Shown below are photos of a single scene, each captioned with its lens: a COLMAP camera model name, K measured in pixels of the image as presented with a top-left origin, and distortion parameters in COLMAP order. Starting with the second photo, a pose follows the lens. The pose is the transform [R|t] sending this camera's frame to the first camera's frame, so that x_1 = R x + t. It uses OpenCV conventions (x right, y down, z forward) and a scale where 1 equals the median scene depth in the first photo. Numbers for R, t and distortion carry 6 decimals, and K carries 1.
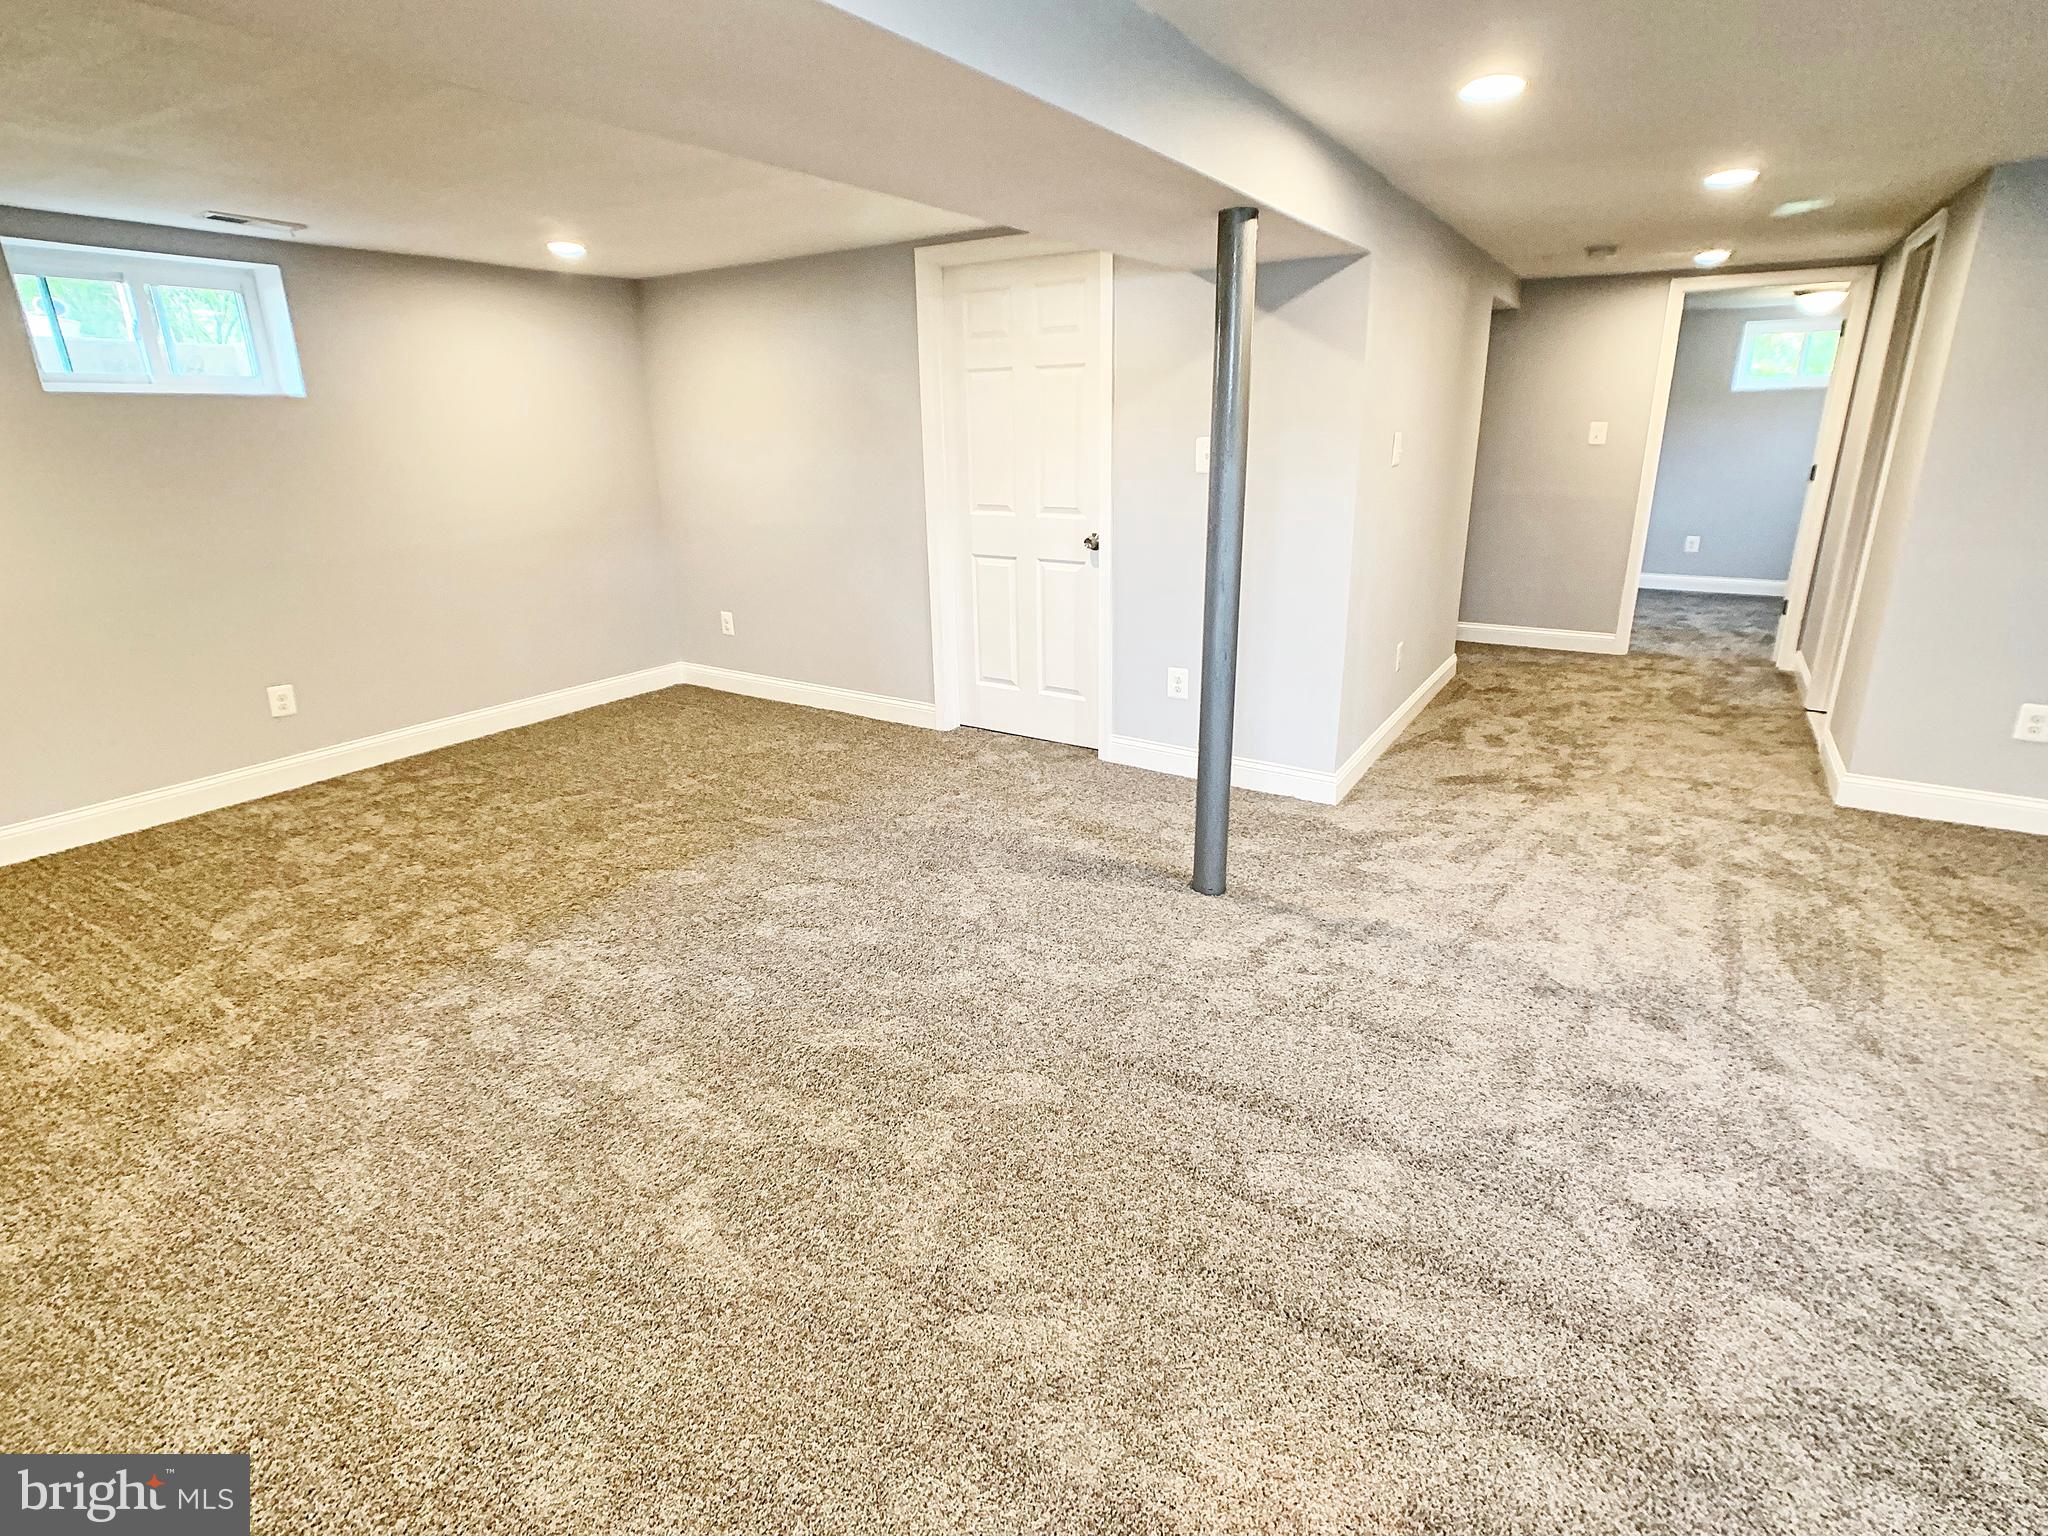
lens RADIAL K [[1005.3, 0, 1021.0], [0, 1005.3, 727.1], [0, 0, 1]] dist [-0.041629, 0.017657]
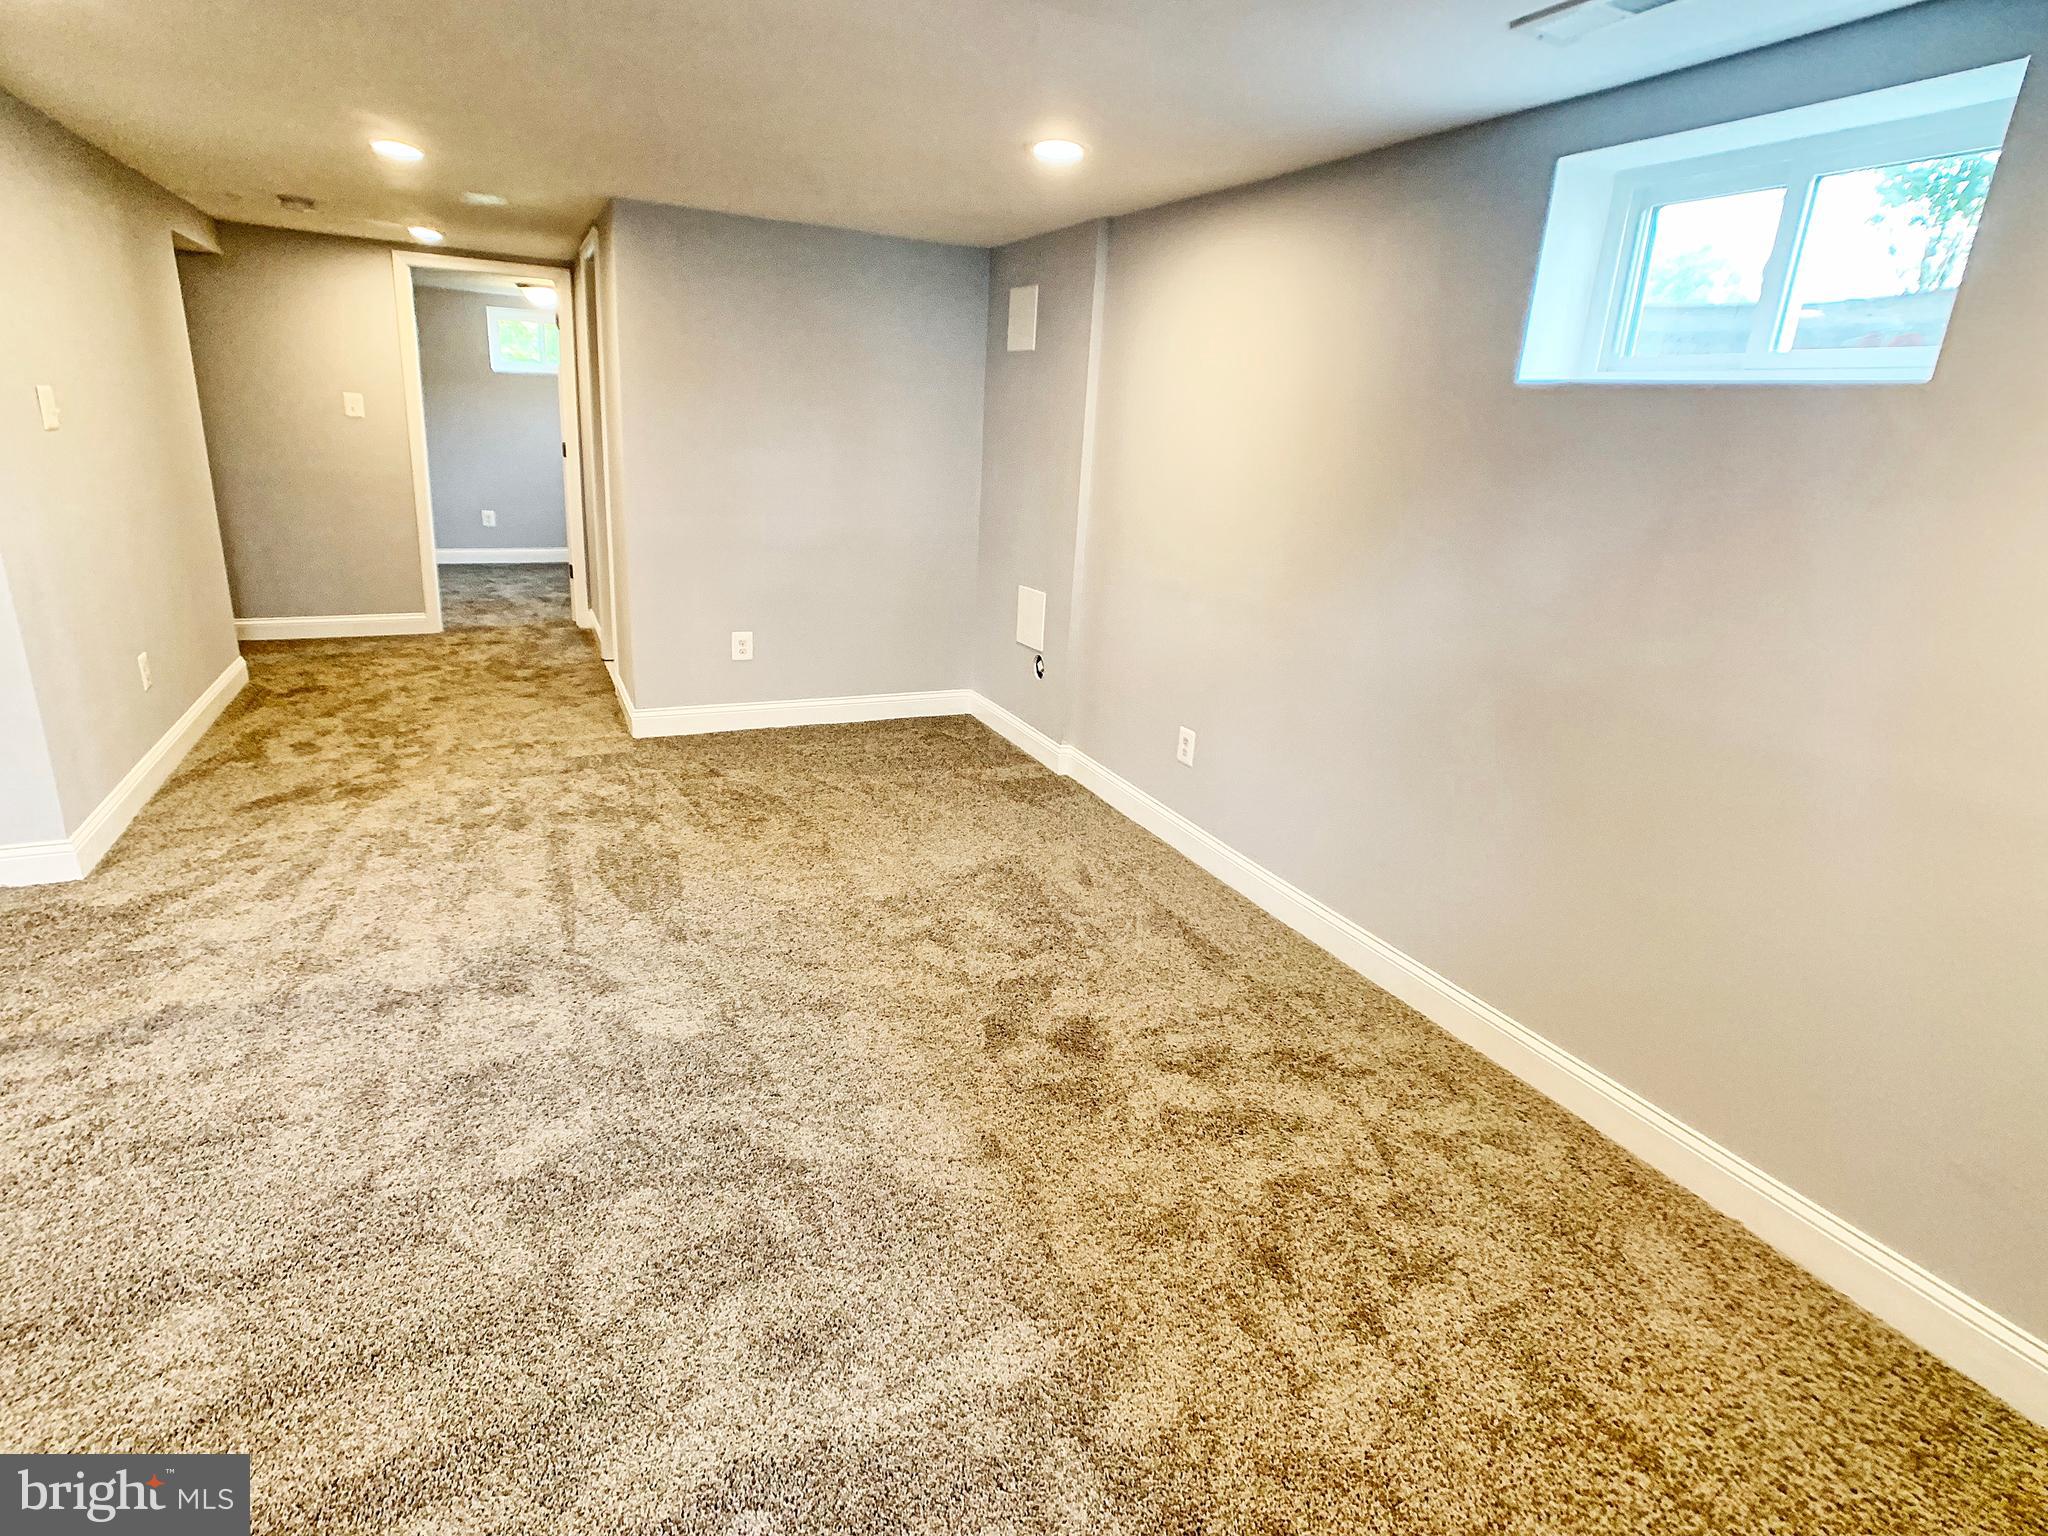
lens RADIAL K [[1005.3, 0, 1021.0], [0, 1005.3, 727.1], [0, 0, 1]] dist [-0.041629, 0.017657]
pose [[0.499568, -0.200868, 0.842665, 0.070751], [0.182463, 0.975322, 0.124318, 0.003165], [-0.846841, 0.091650, 0.523890, -0.004649]]
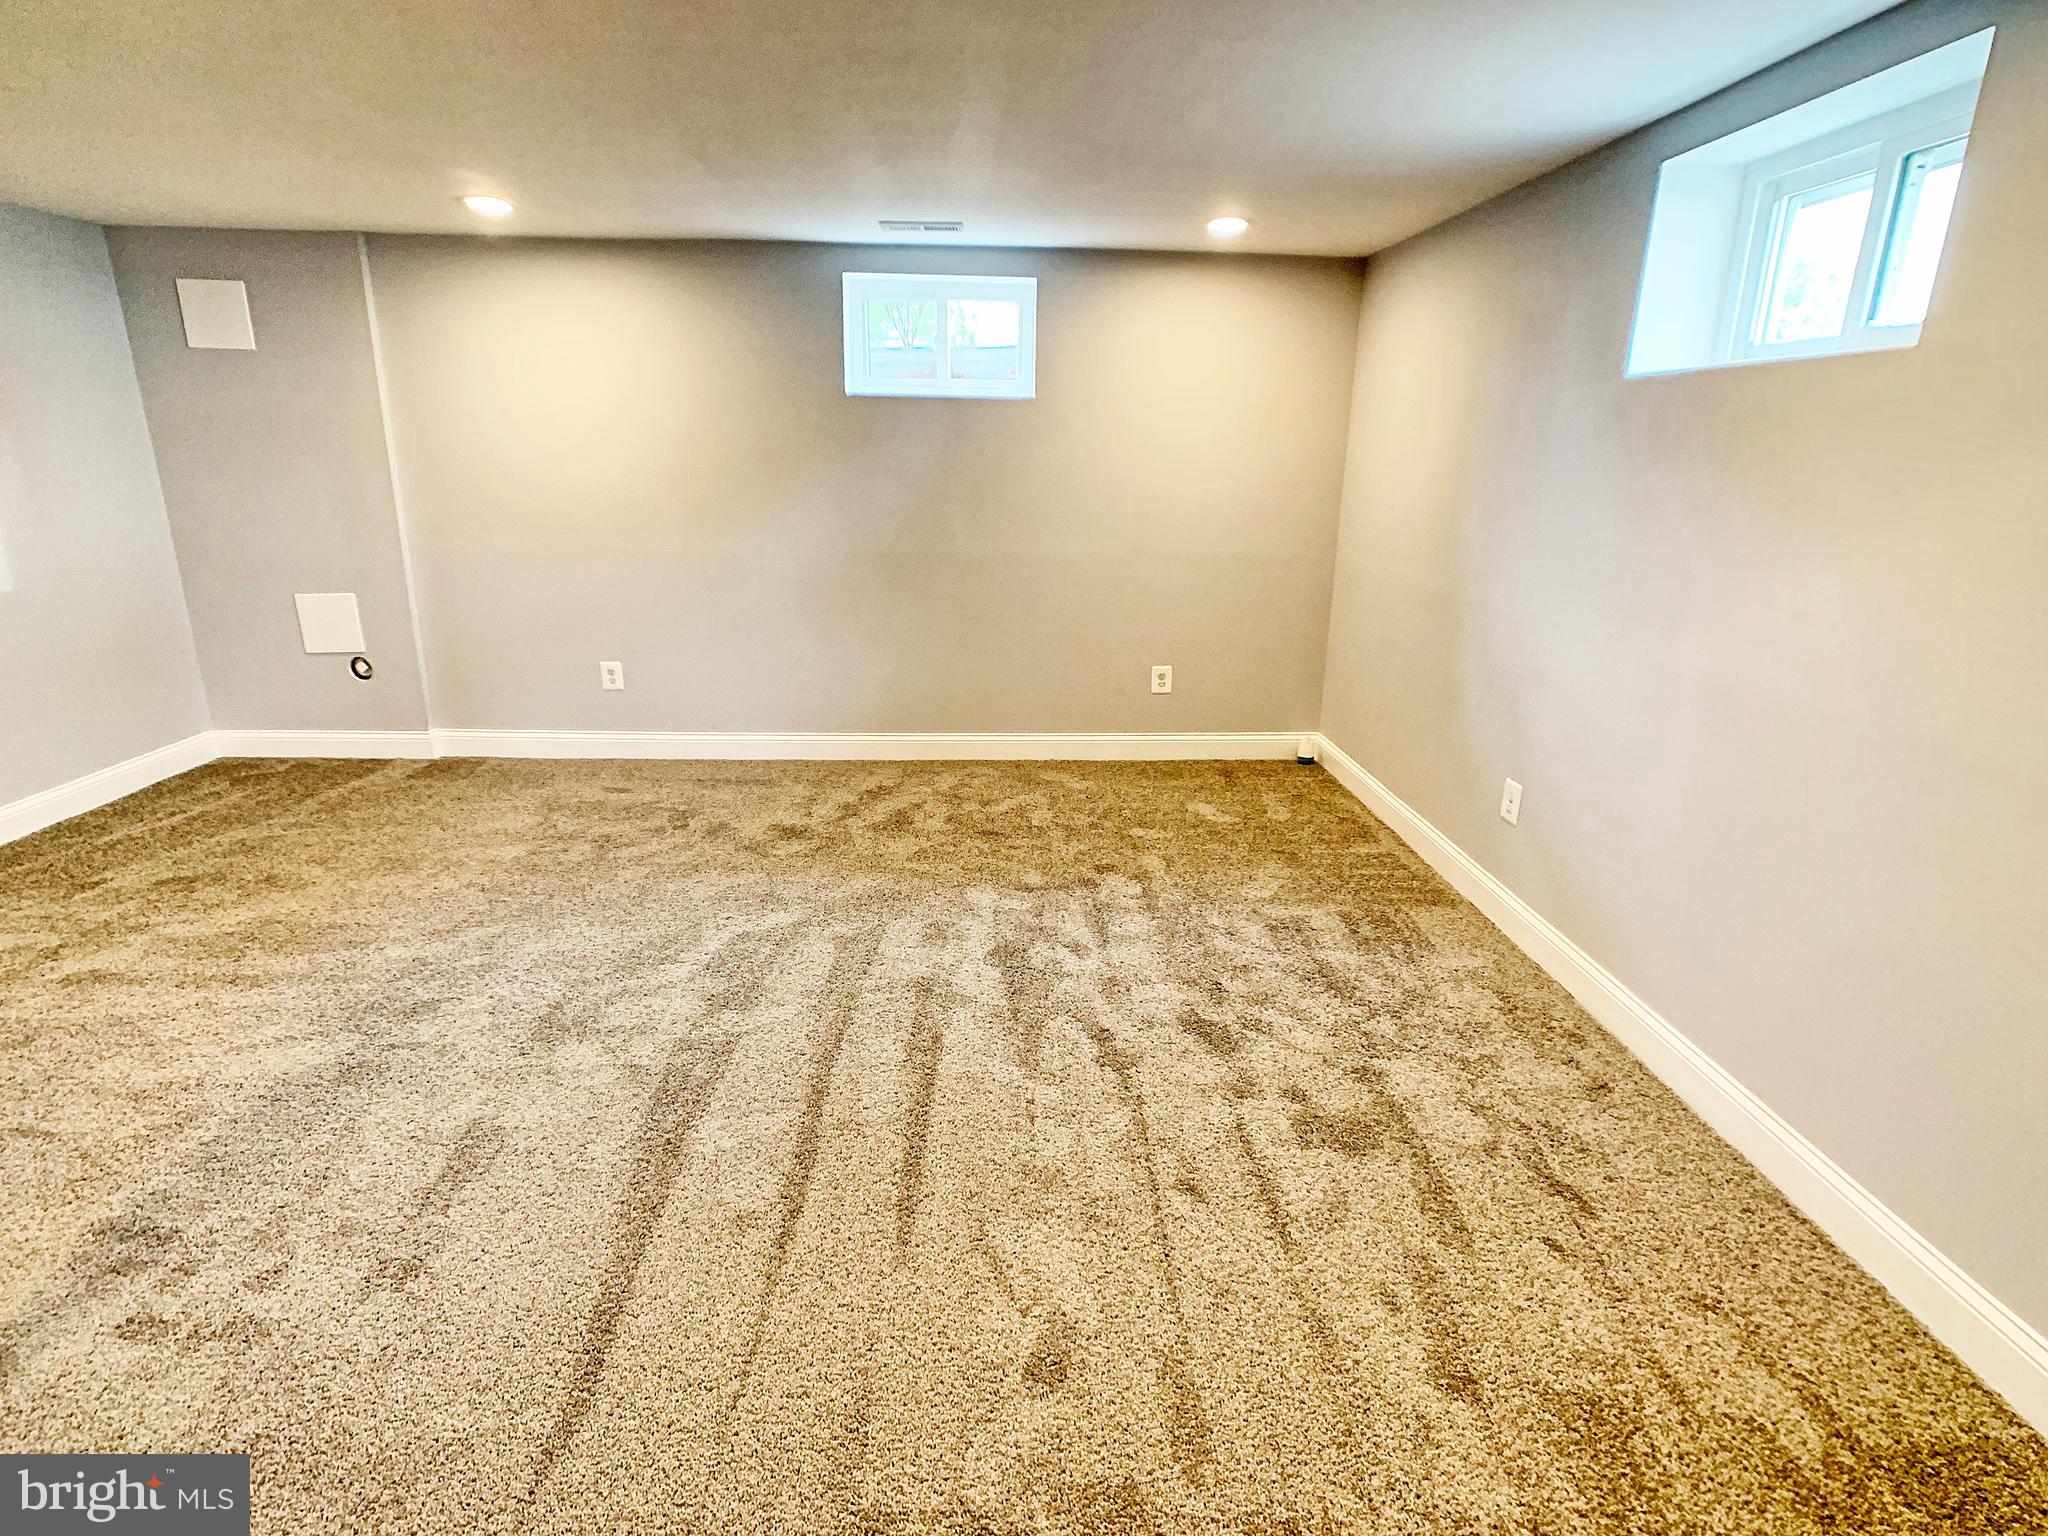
lens RADIAL K [[1005.3, 0, 1021.0], [0, 1005.3, 727.1], [0, 0, 1]] dist [-0.041629, 0.017657]
pose [[-0.576173, -0.213652, 0.788909, -0.325524], [0.230264, 0.883701, 0.407494, -0.166249], [-0.784221, 0.416444, -0.459969, 0.600532]]
